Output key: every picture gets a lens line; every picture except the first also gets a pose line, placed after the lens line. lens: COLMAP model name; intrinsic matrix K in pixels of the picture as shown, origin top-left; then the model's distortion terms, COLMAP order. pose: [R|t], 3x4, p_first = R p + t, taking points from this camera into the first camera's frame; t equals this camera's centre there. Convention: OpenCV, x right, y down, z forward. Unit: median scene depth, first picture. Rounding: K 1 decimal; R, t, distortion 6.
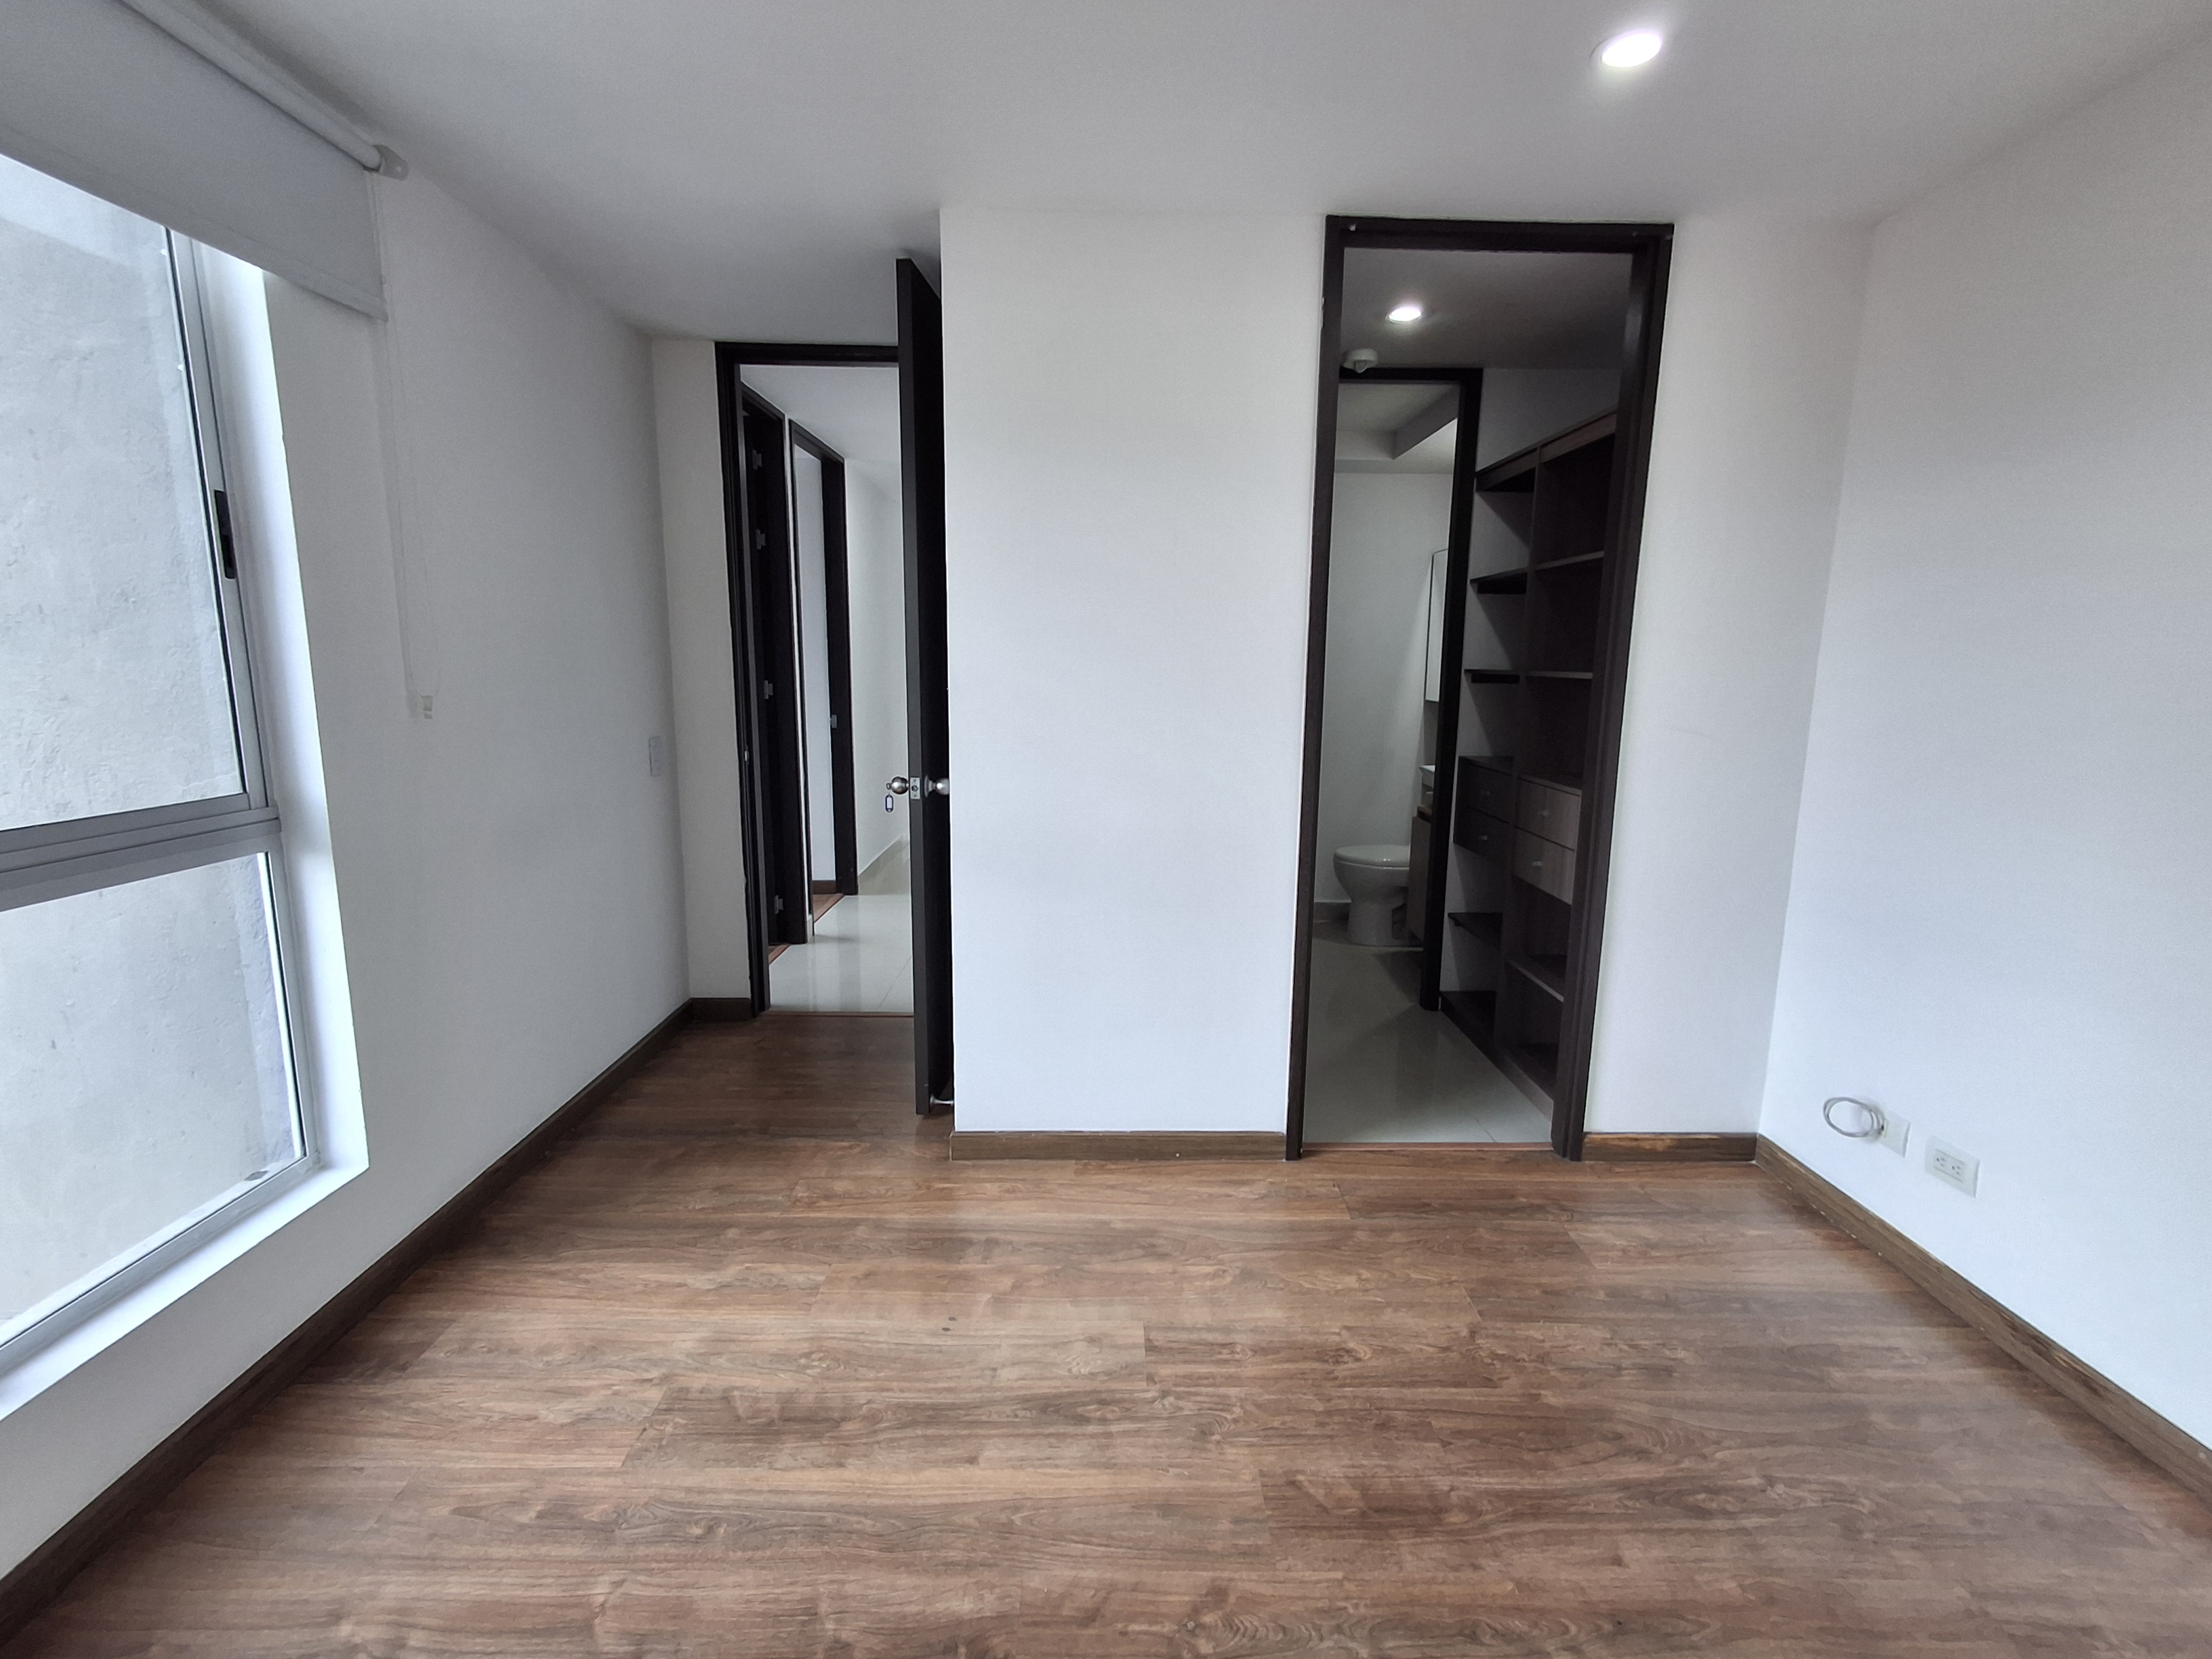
lens RADIAL K [[1022.0, 0, 1106.4], [0, 1022.0, 836.9], [0, 0, 1]] dist [-0.000332, 0.000323]
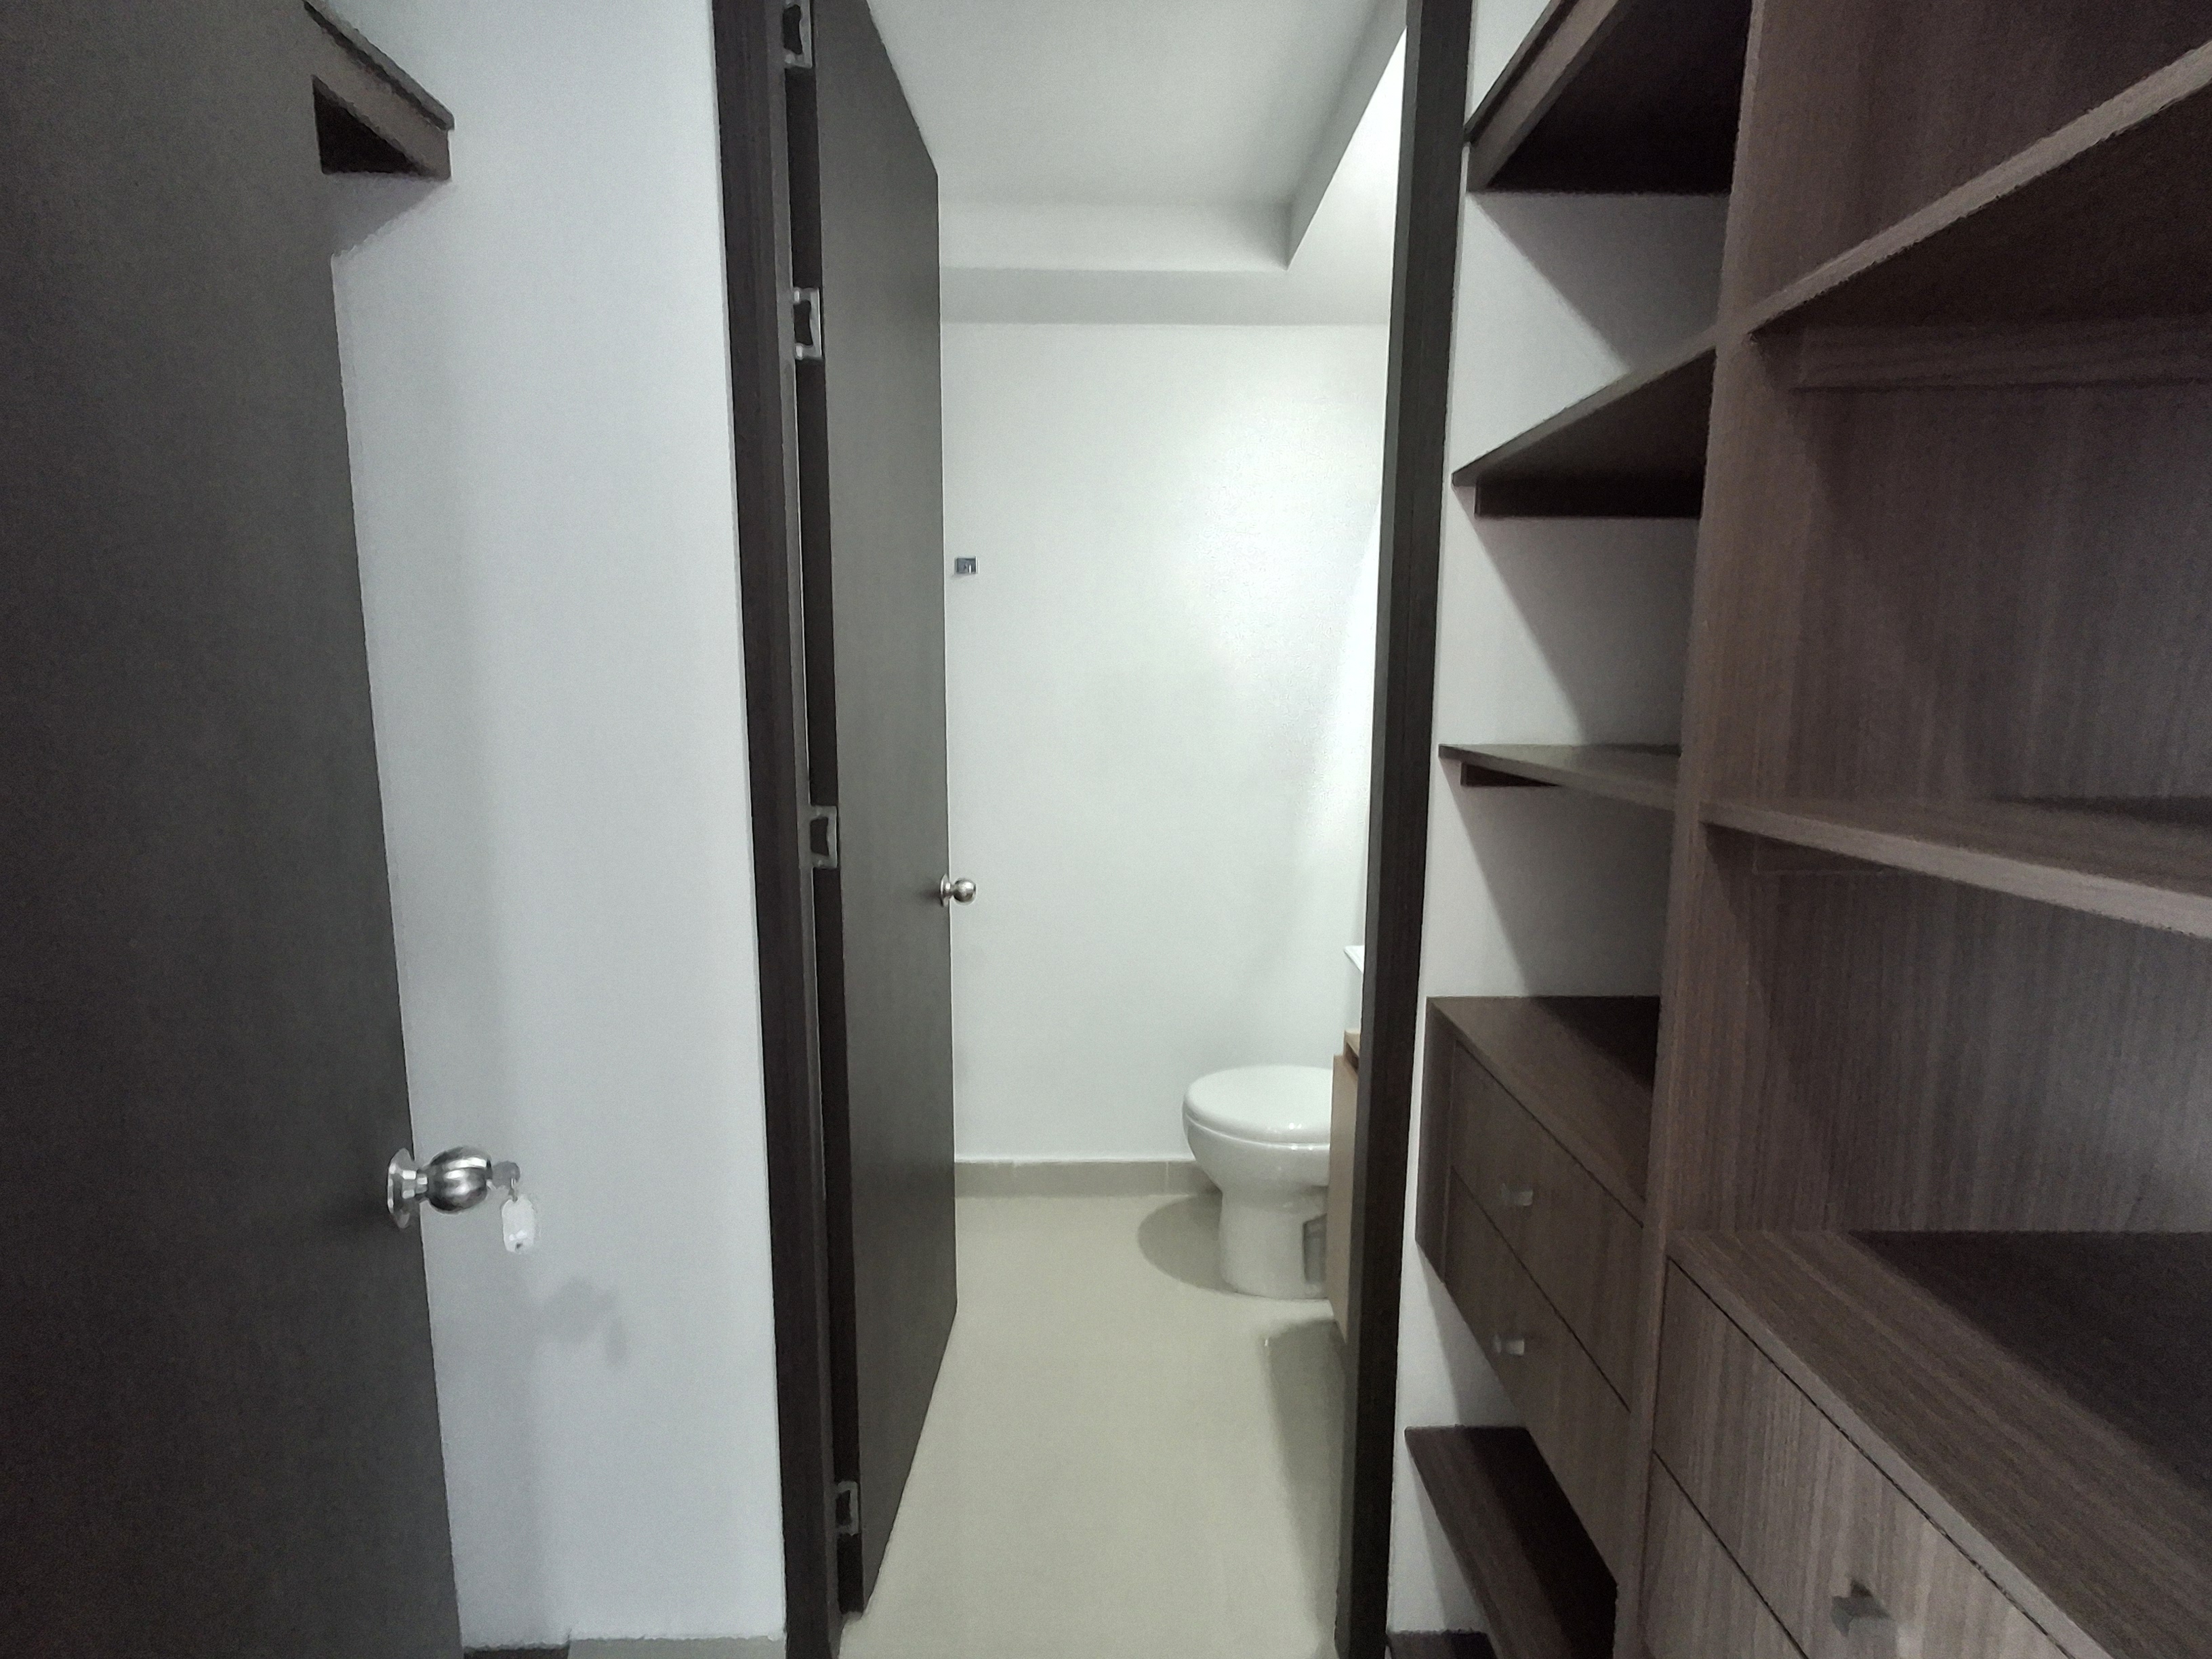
lens RADIAL K [[1022.0, 0, 1106.4], [0, 1022.0, 836.9], [0, 0, 1]] dist [-0.000332, 0.000323]
pose [[0.999860, -0.009612, 0.013691, 0.228500], [0.009866, 0.999777, -0.018653, -0.126895], [-0.013509, 0.018785, 0.999732, 0.646862]]
